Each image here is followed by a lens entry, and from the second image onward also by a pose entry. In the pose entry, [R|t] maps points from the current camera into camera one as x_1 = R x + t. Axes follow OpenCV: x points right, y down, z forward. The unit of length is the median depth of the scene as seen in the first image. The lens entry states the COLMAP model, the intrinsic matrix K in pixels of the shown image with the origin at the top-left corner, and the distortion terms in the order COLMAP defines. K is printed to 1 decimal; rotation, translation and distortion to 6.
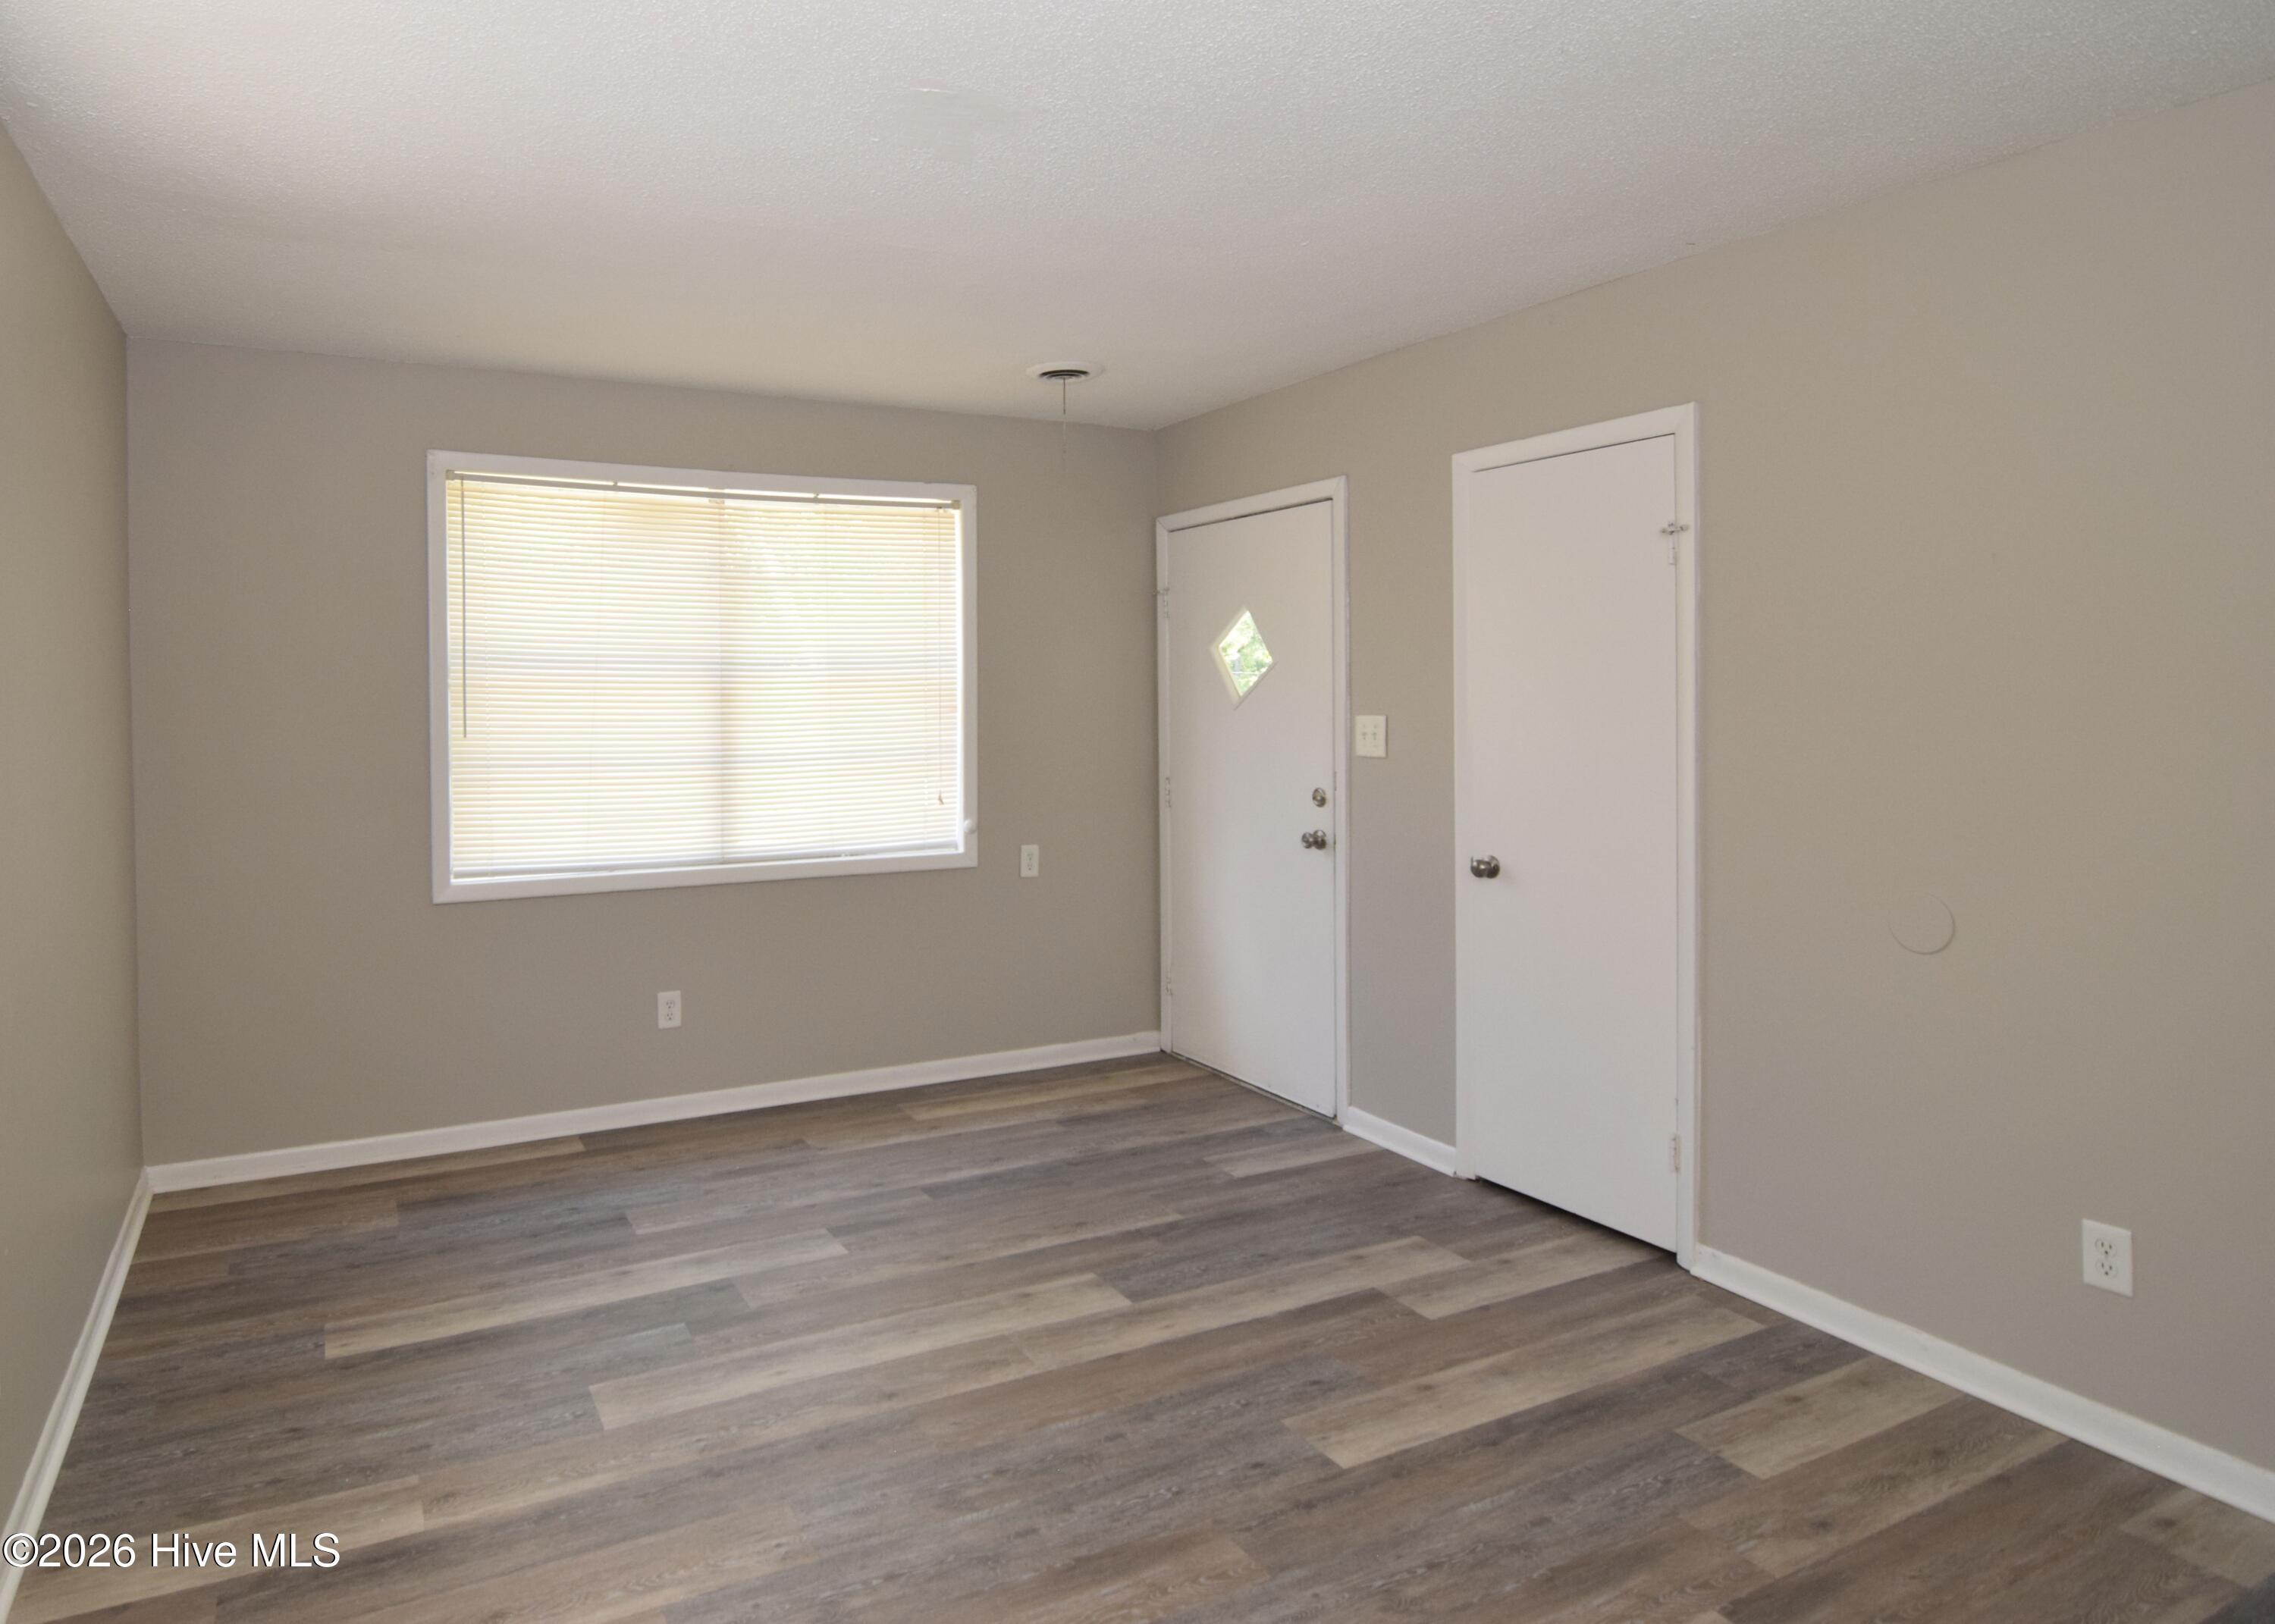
lens RADIAL K [[1187.6, 0, 1135.2], [0, 1187.6, 795.8], [0, 0, 1]] dist [0.000303, -0.011219]
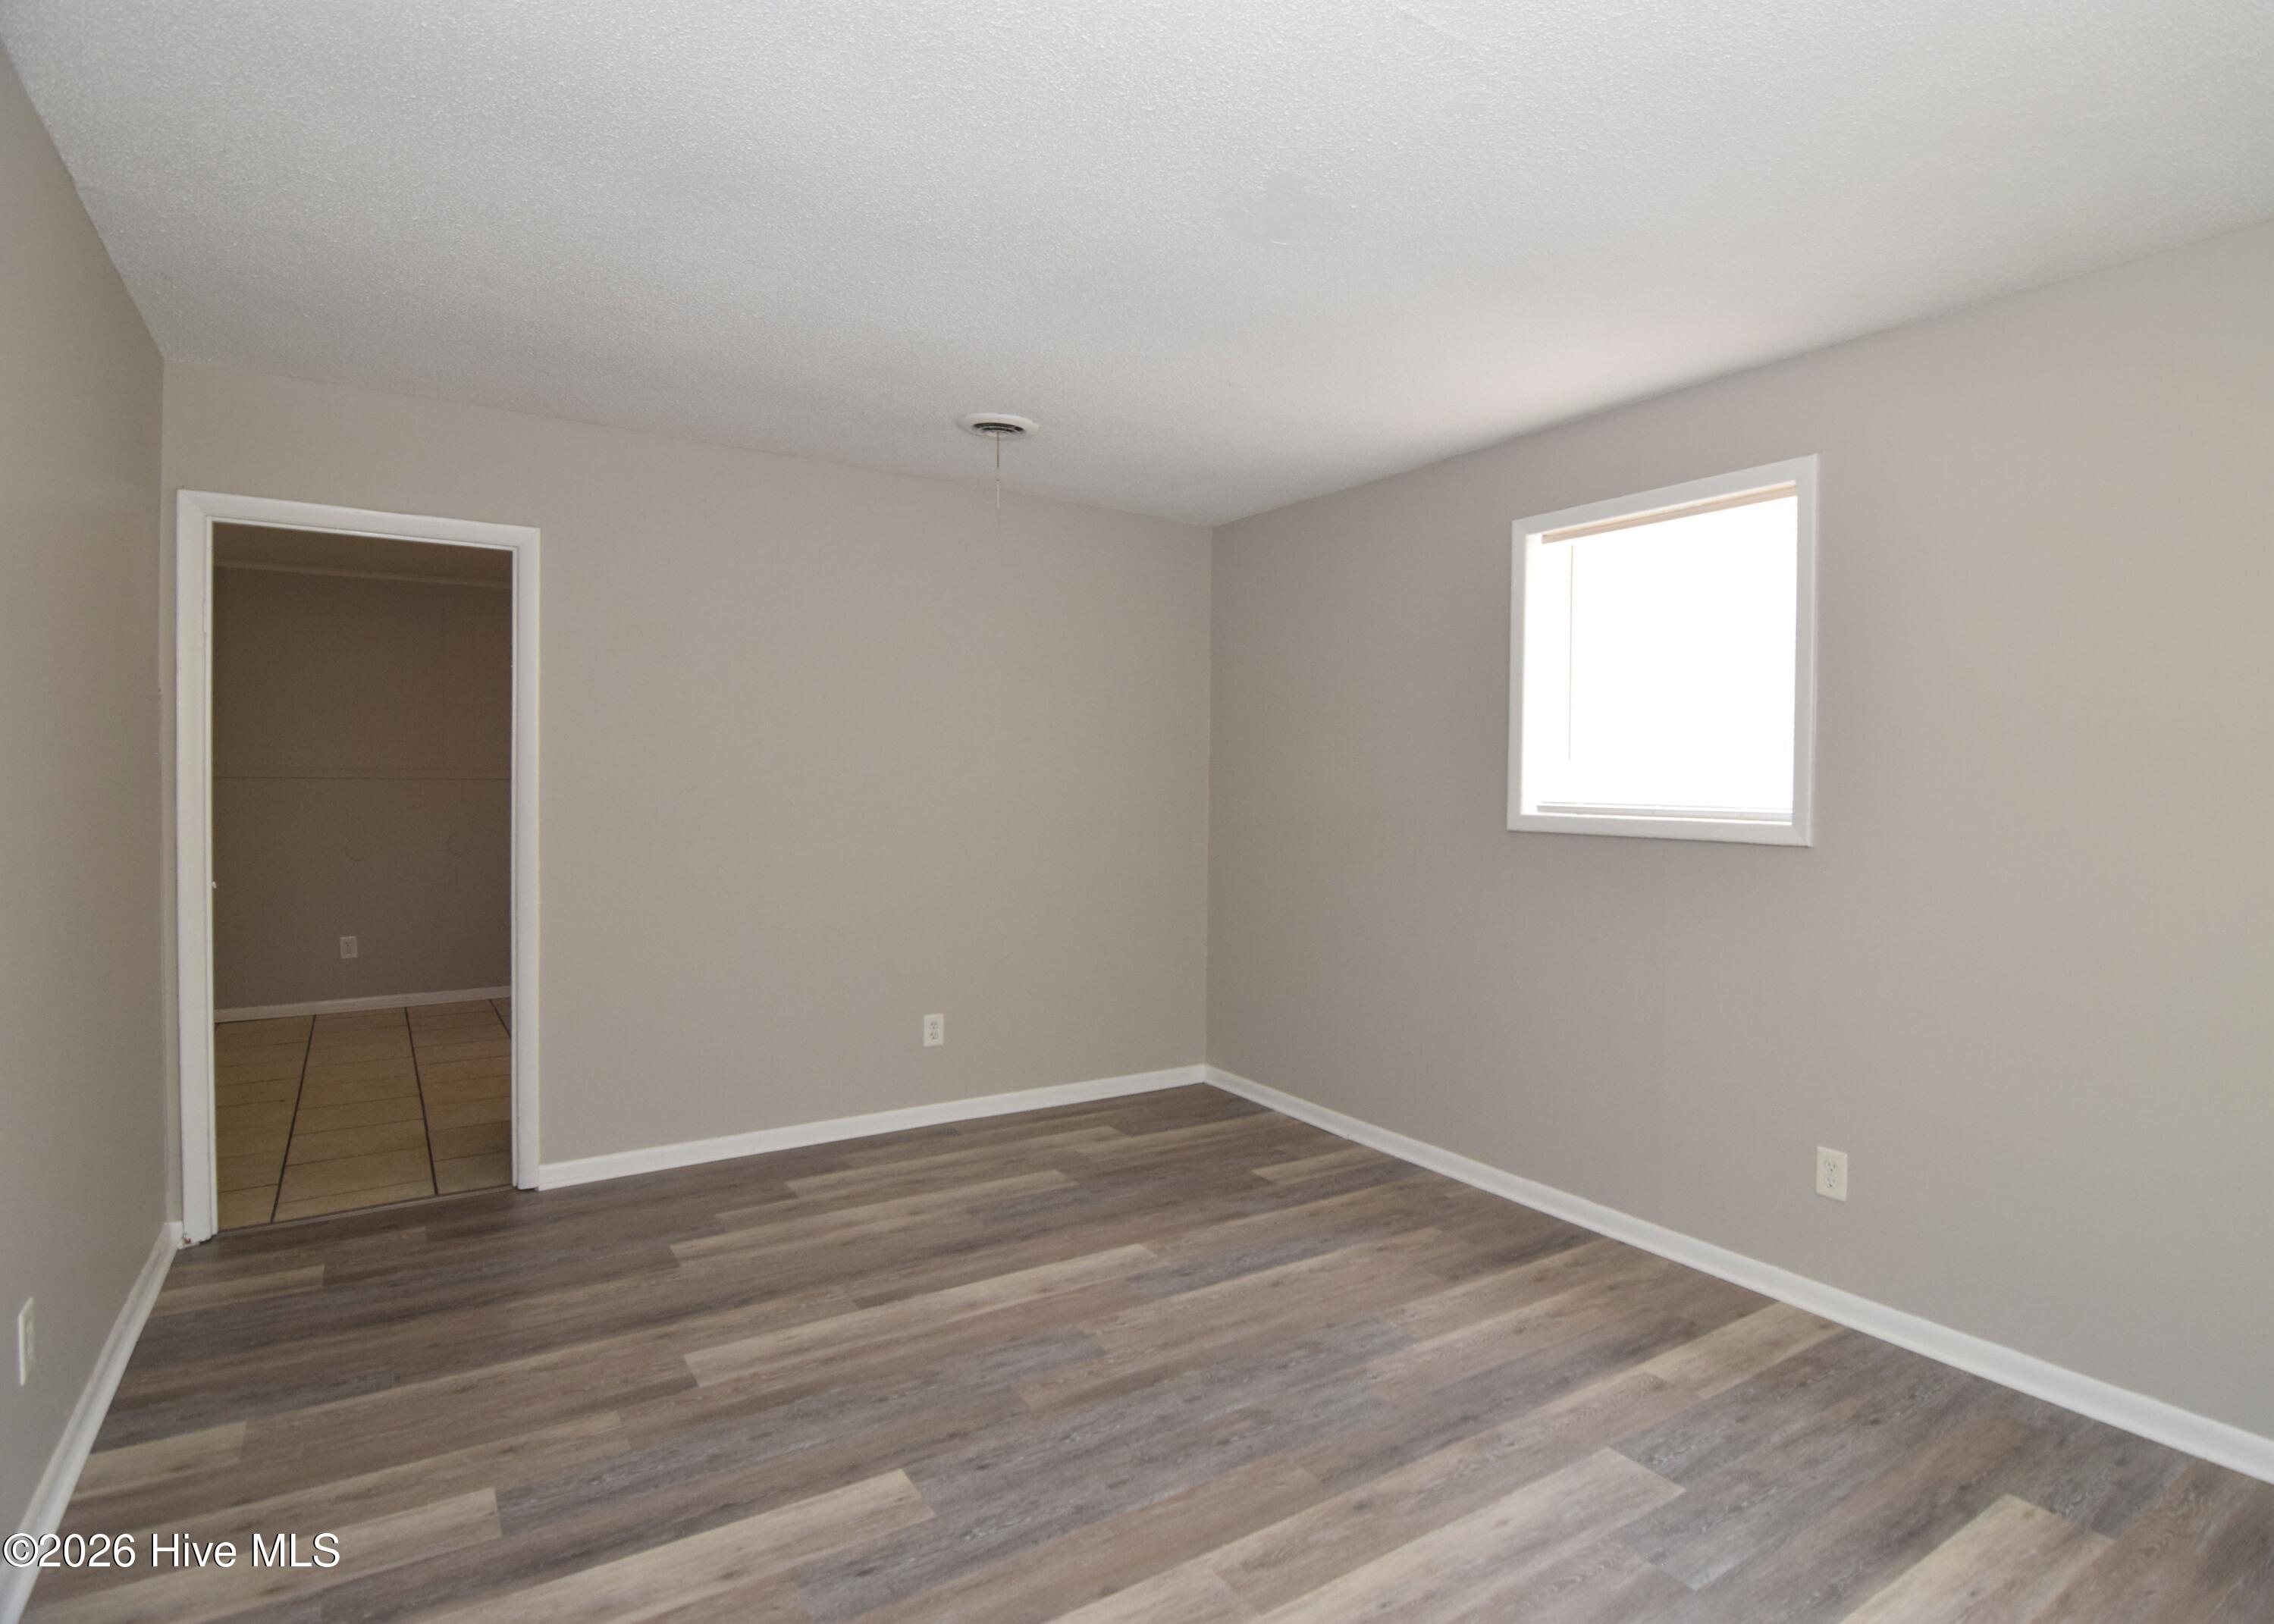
lens RADIAL K [[1187.1, 0, 1134.7], [0, 1187.1, 795.8], [0, 0, 1]] dist [0.000303, -0.011219]
pose [[-0.998865, -0.011712, 0.046169, -0.072328], [-0.006889, 0.994631, 0.103259, -0.137091], [-0.047130, 0.102824, -0.993582, 1.965089]]
